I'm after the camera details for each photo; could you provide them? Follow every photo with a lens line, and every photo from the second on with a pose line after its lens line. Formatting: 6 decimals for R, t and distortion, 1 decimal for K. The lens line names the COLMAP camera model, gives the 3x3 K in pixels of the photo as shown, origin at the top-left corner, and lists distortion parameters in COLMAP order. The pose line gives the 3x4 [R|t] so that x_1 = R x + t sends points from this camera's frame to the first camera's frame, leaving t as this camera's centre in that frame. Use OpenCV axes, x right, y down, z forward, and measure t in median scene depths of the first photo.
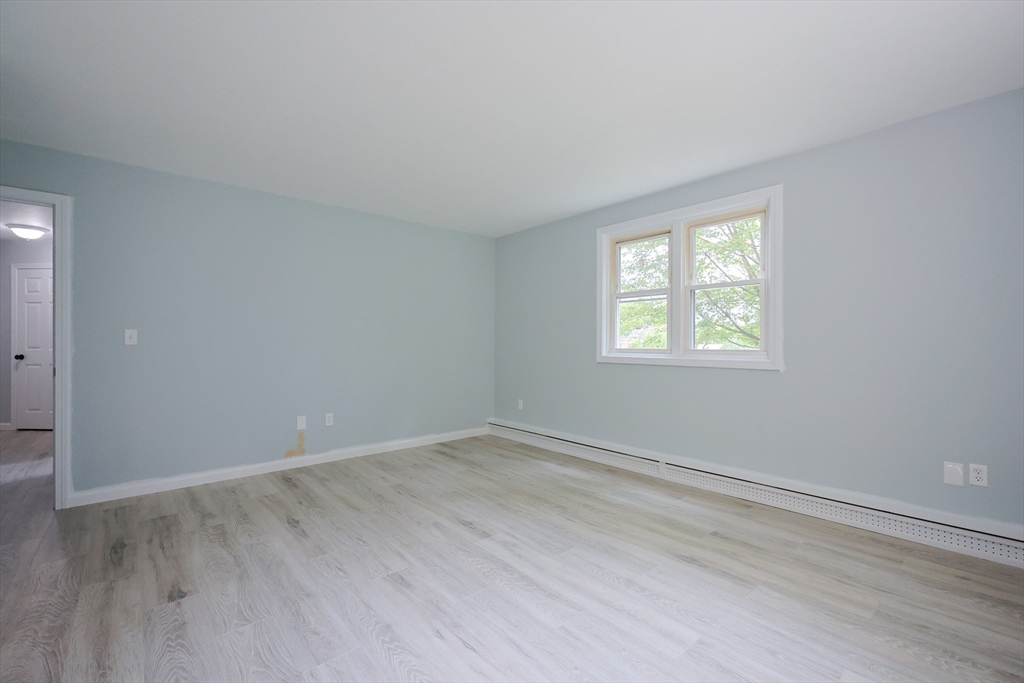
lens RADIAL K [[433.8, 0, 520.3], [0, 433.8, 331.6], [0, 0, 1]] dist [0.001270, 0.000071]
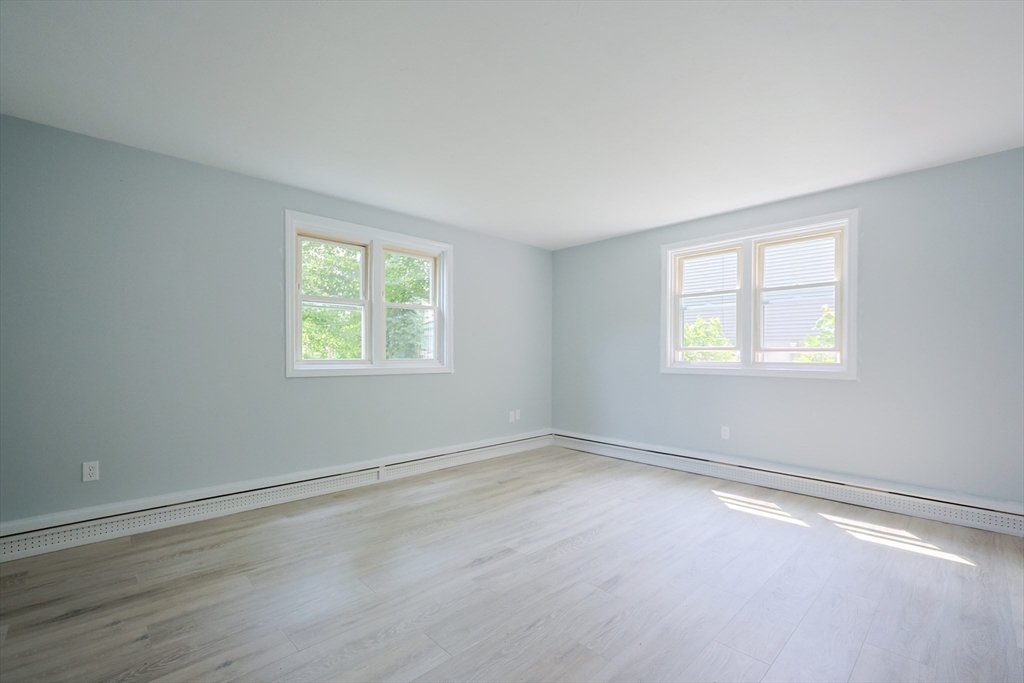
lens RADIAL K [[436.2, 0, 503.9], [0, 436.2, 356.5], [0, 0, 1]] dist [0.001655, 0.000086]
pose [[-0.015540, -0.002342, 0.999877, -1.025325], [-0.028721, 0.999586, 0.001895, 0.031073], [-0.999467, -0.028688, -0.015601, 1.006038]]
